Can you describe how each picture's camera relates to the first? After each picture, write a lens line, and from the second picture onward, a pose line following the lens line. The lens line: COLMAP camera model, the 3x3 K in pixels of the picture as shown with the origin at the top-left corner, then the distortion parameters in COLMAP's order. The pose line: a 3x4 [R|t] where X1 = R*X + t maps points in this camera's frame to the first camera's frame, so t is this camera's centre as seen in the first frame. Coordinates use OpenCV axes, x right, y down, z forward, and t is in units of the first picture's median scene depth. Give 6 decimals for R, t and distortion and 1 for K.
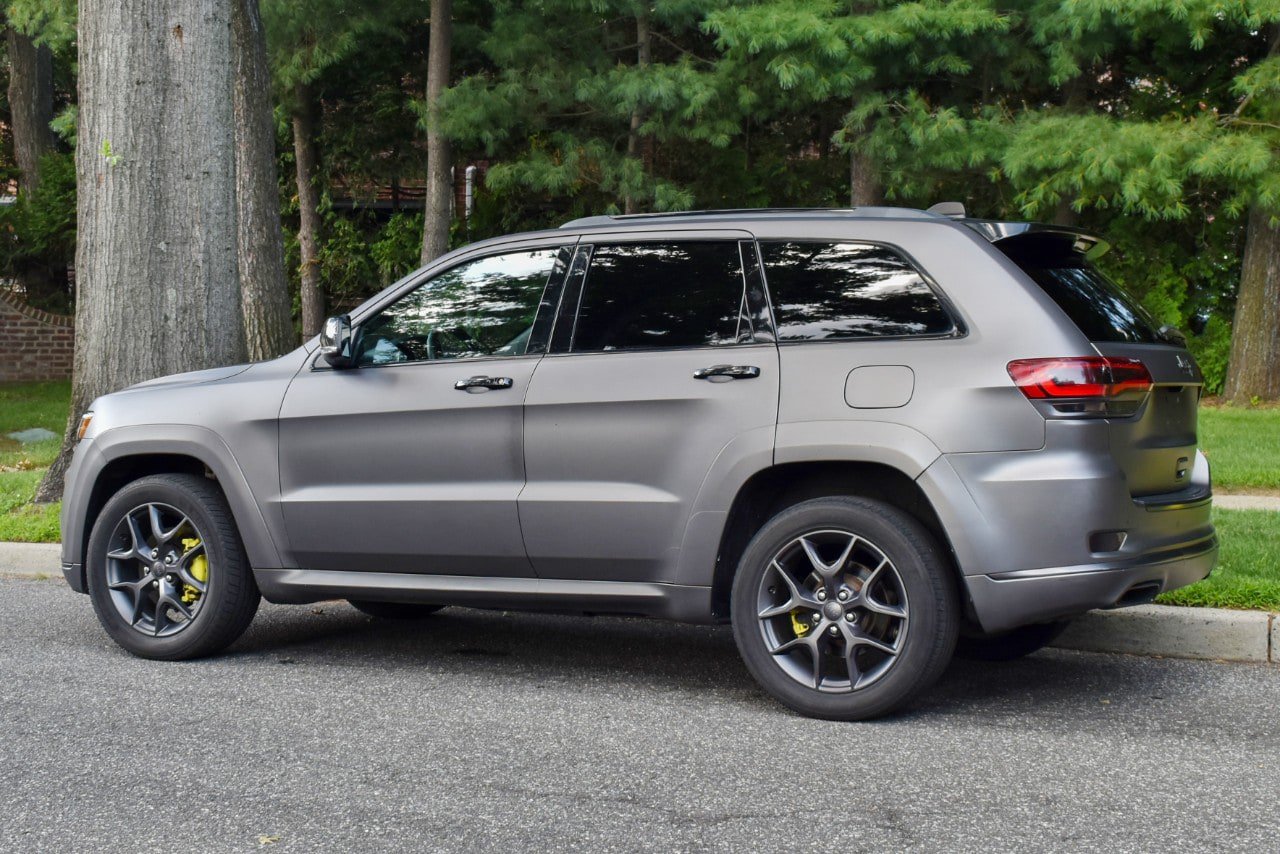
lens RADIAL K [[1948.1, 0, 651.5], [0, 1948.1, 428.5], [0, 0, 1]] dist [-0.003899, -0.225051]
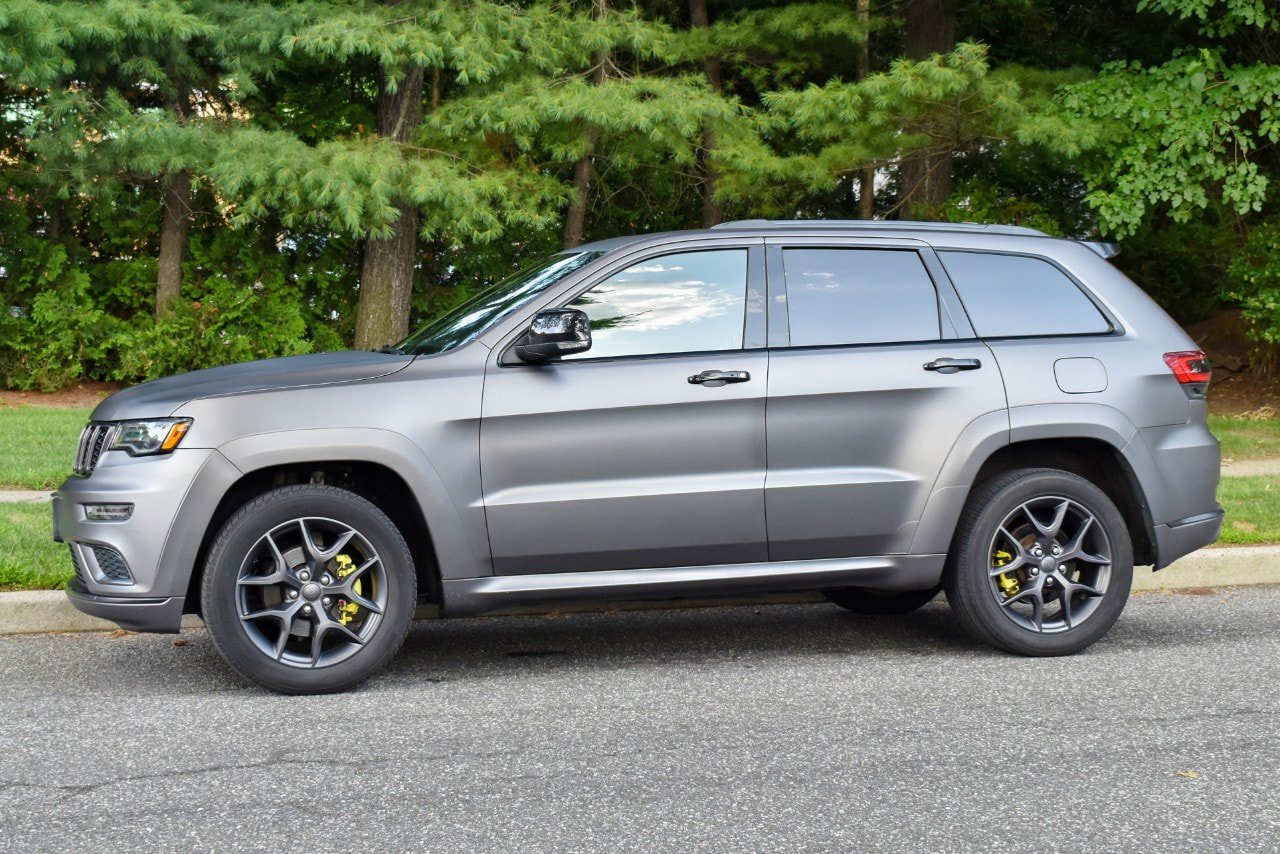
lens RADIAL K [[1948.1, 0, 651.5], [0, 1948.1, 428.5], [0, 0, 1]] dist [-0.003899, -0.225051]
pose [[0.732033, -0.024564, 0.680826, -0.760725], [0.029642, 0.999552, 0.004192, -0.001243], [-0.680623, 0.017113, 0.732434, 0.251652]]
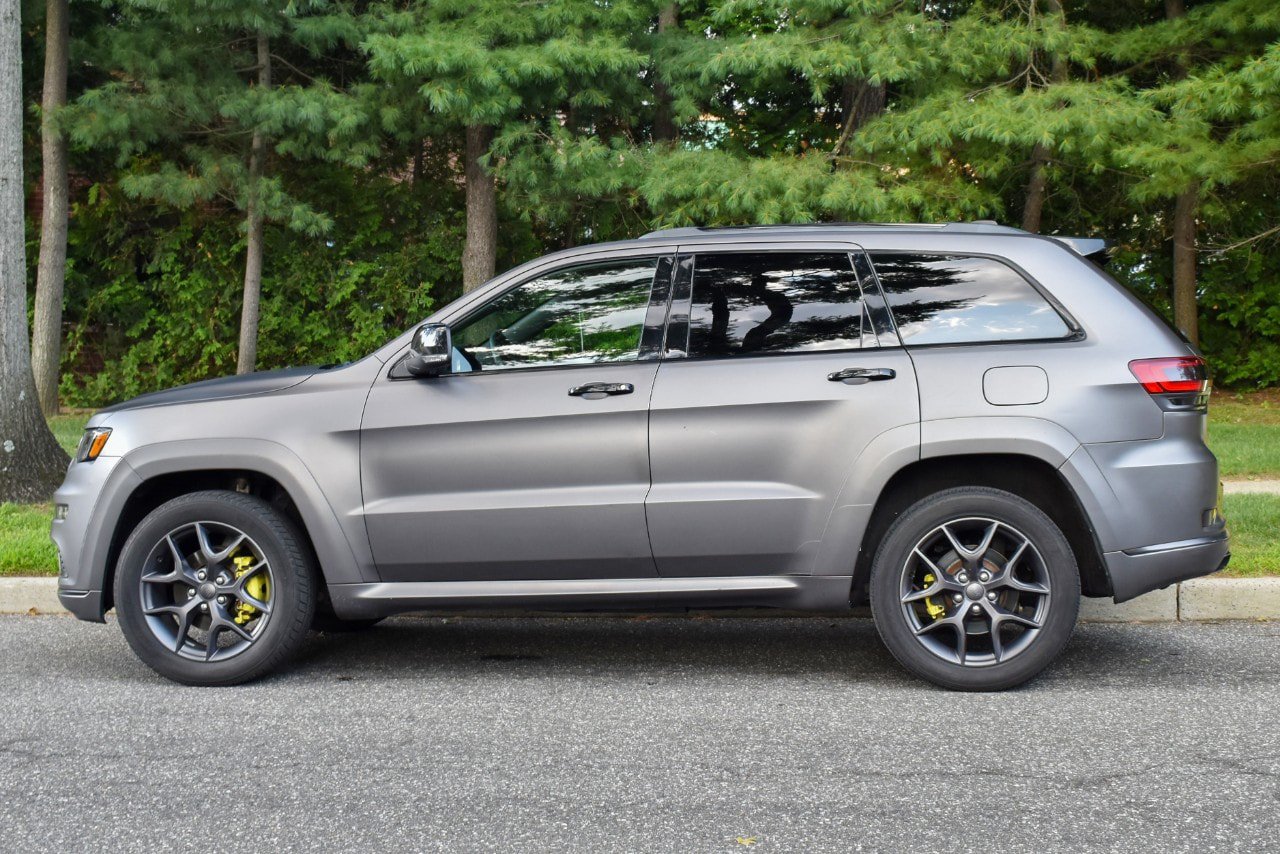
lens RADIAL K [[1820.1, 0, 686.8], [0, 1820.1, 425.5], [0, 0, 1]] dist [-0.010822, -0.094455]
pose [[0.936523, -0.021314, 0.349958, -0.352346], [0.024370, 0.999694, -0.004330, 0.001038], [-0.349759, 0.012584, 0.936755, 0.086711]]
